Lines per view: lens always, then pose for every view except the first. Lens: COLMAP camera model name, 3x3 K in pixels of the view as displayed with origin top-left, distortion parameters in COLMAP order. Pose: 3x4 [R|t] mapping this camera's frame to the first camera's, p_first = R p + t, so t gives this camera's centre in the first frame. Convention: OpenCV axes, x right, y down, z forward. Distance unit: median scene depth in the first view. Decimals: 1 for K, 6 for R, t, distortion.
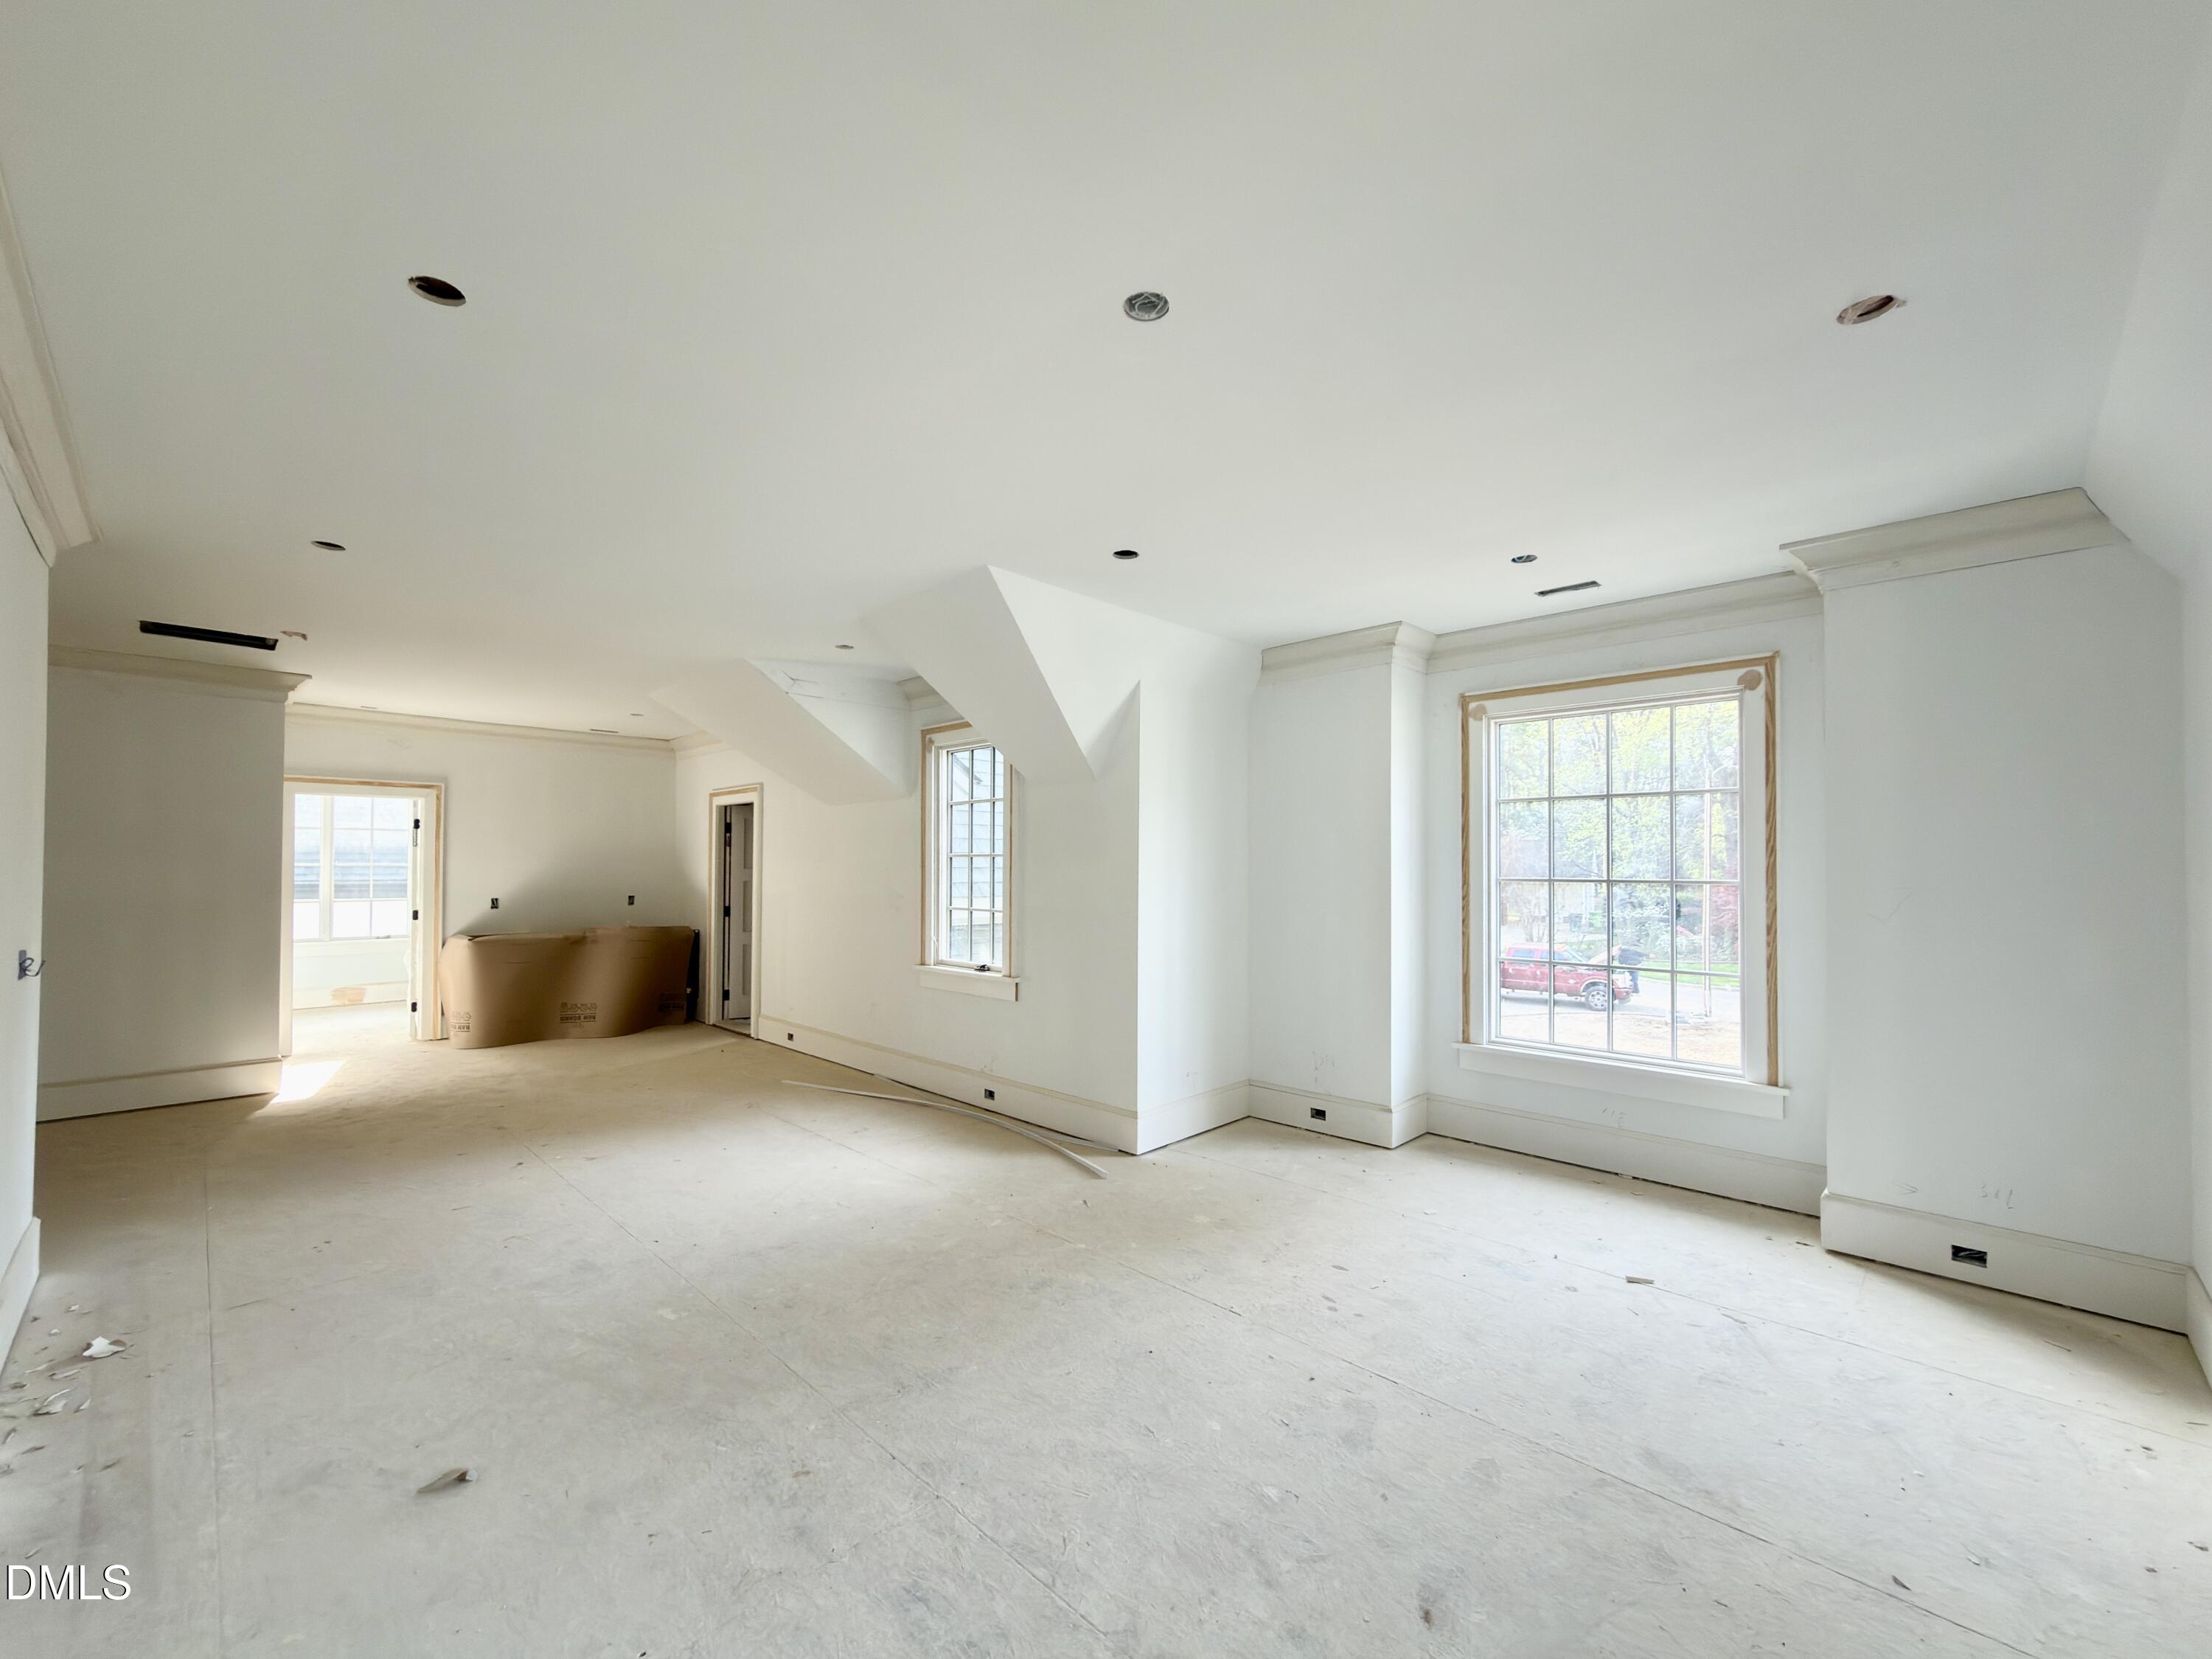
lens RADIAL K [[882.3, 0, 1084.6], [0, 882.3, 861.0], [0, 0, 1]] dist [-0.000624, -0.000482]
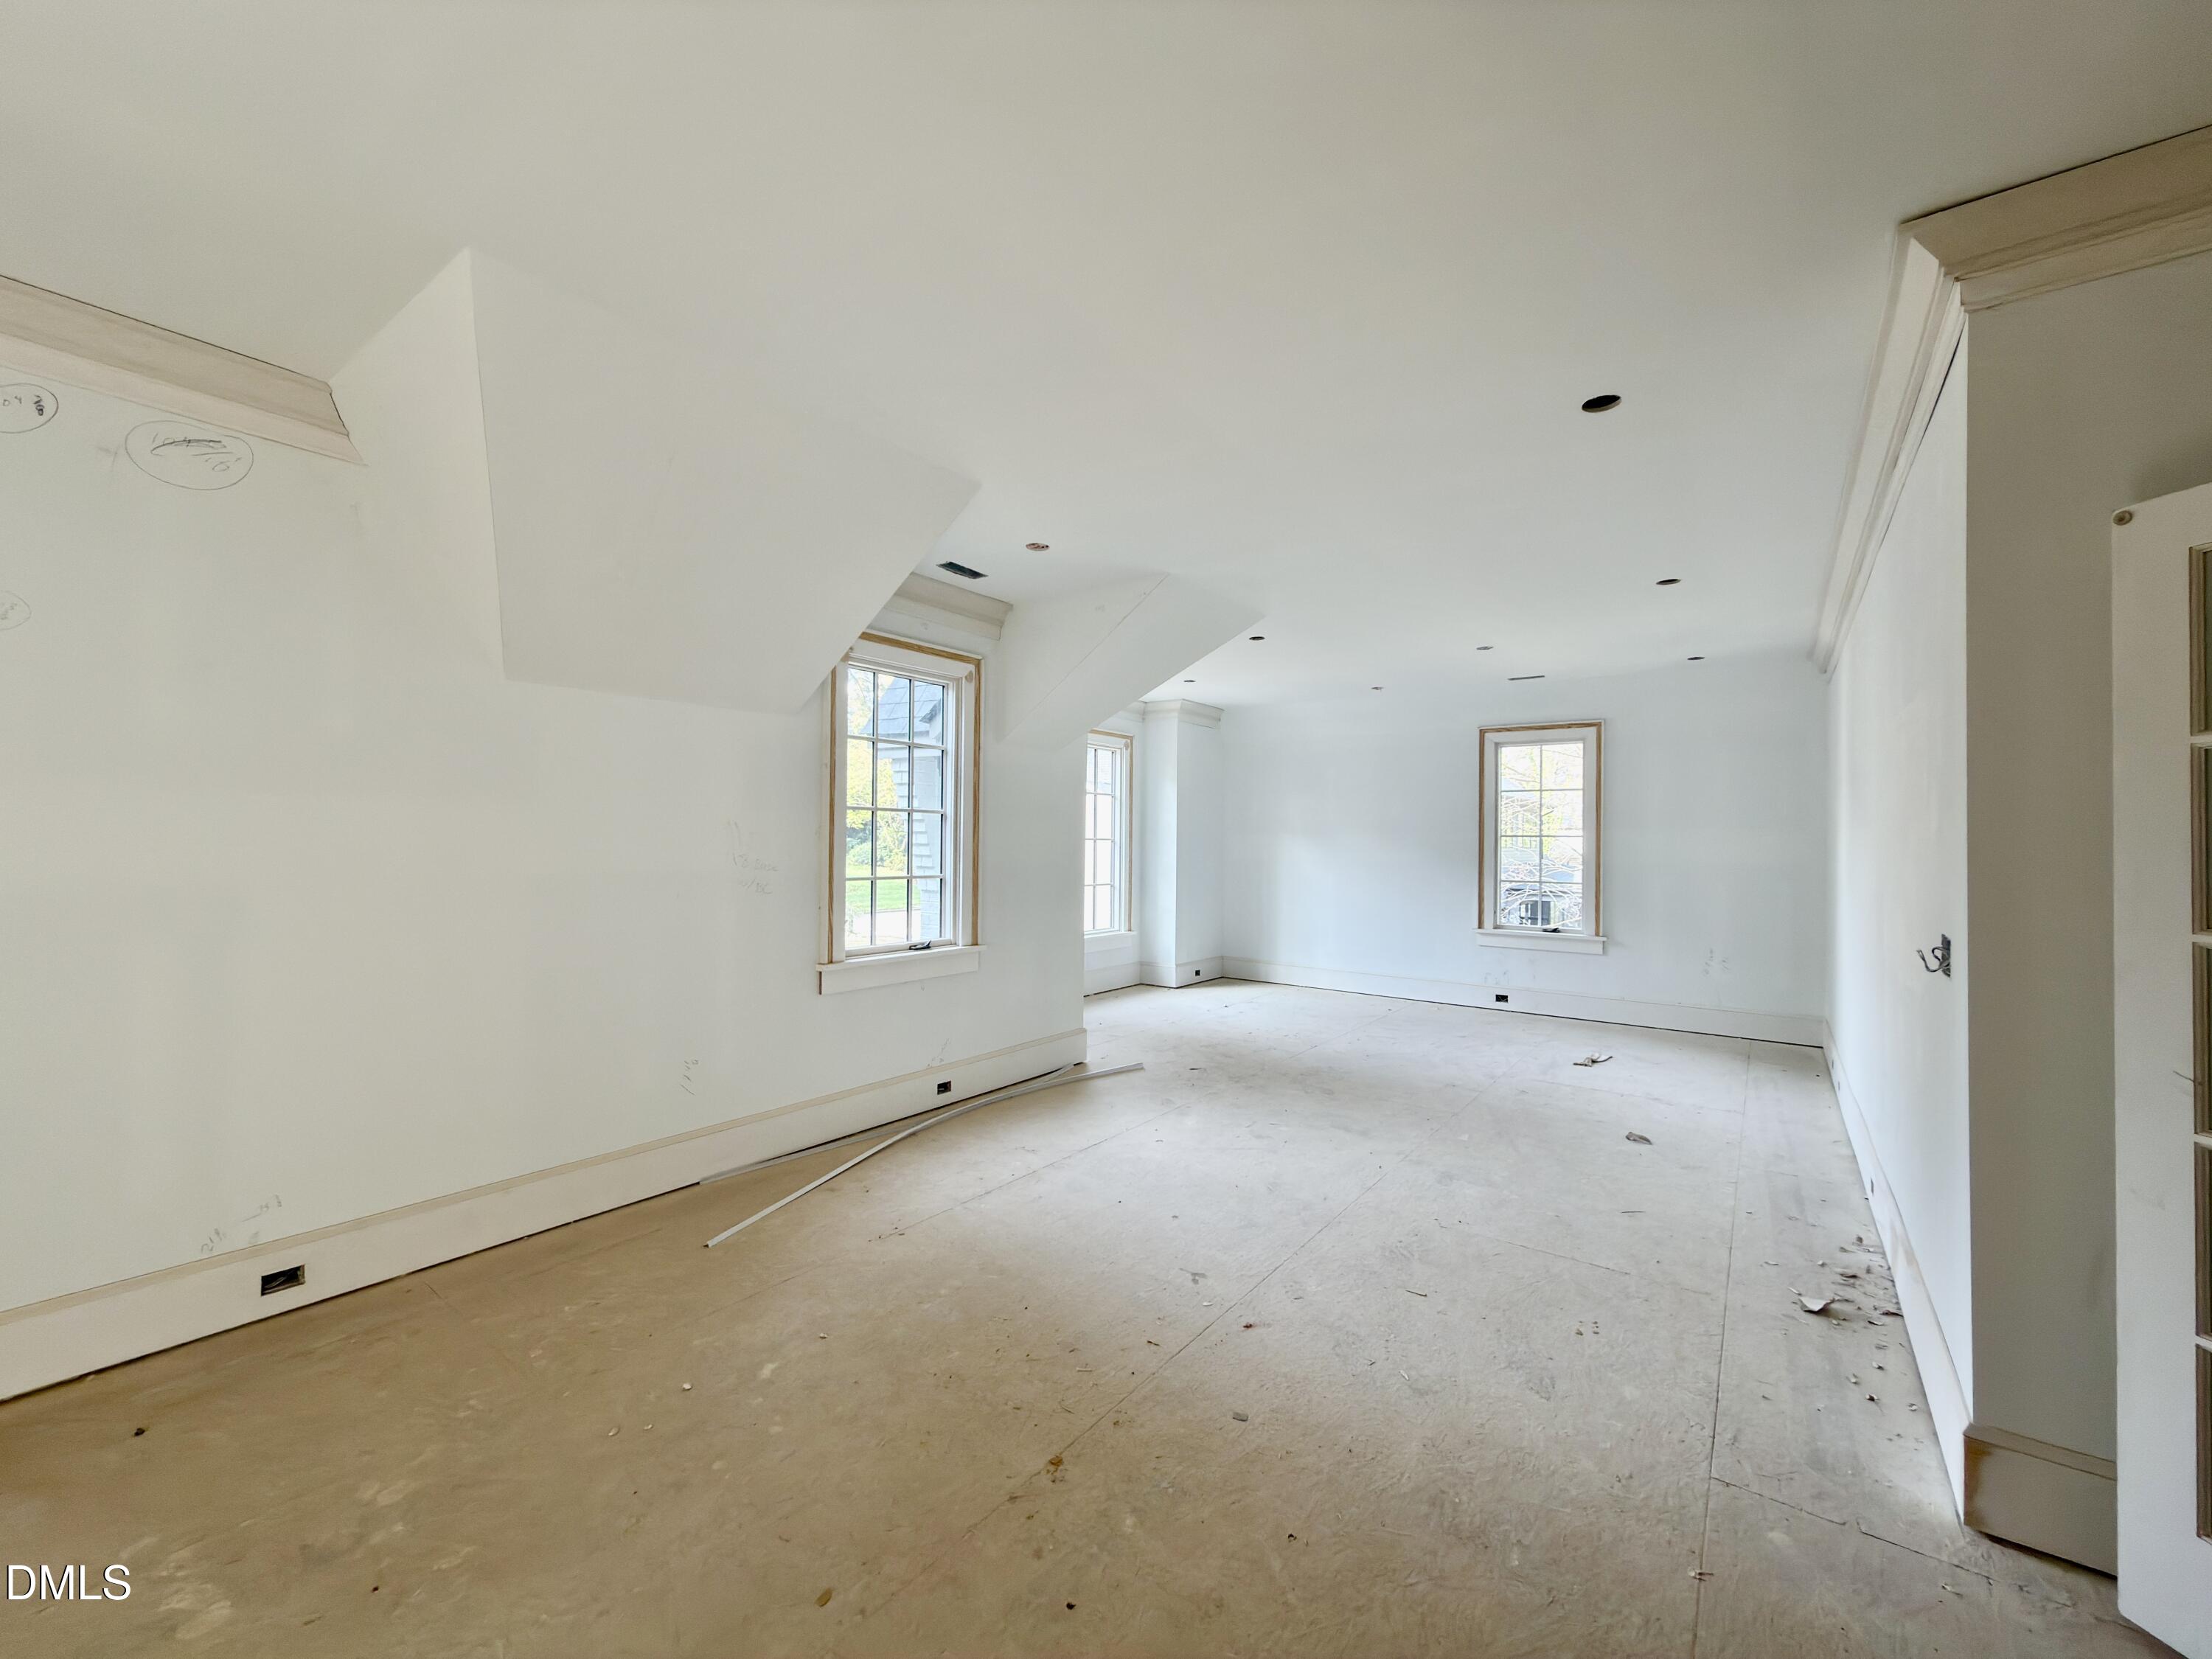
lens RADIAL K [[882.3, 0, 1115.3], [0, 882.3, 830.5], [0, 0, 1]] dist [-0.000624, -0.000482]
pose [[-0.142432, 0.006064, 0.989786, -1.179240], [-0.019035, 0.999780, -0.008865, 0.021602], [-0.989622, -0.020103, -0.142285, 1.150186]]
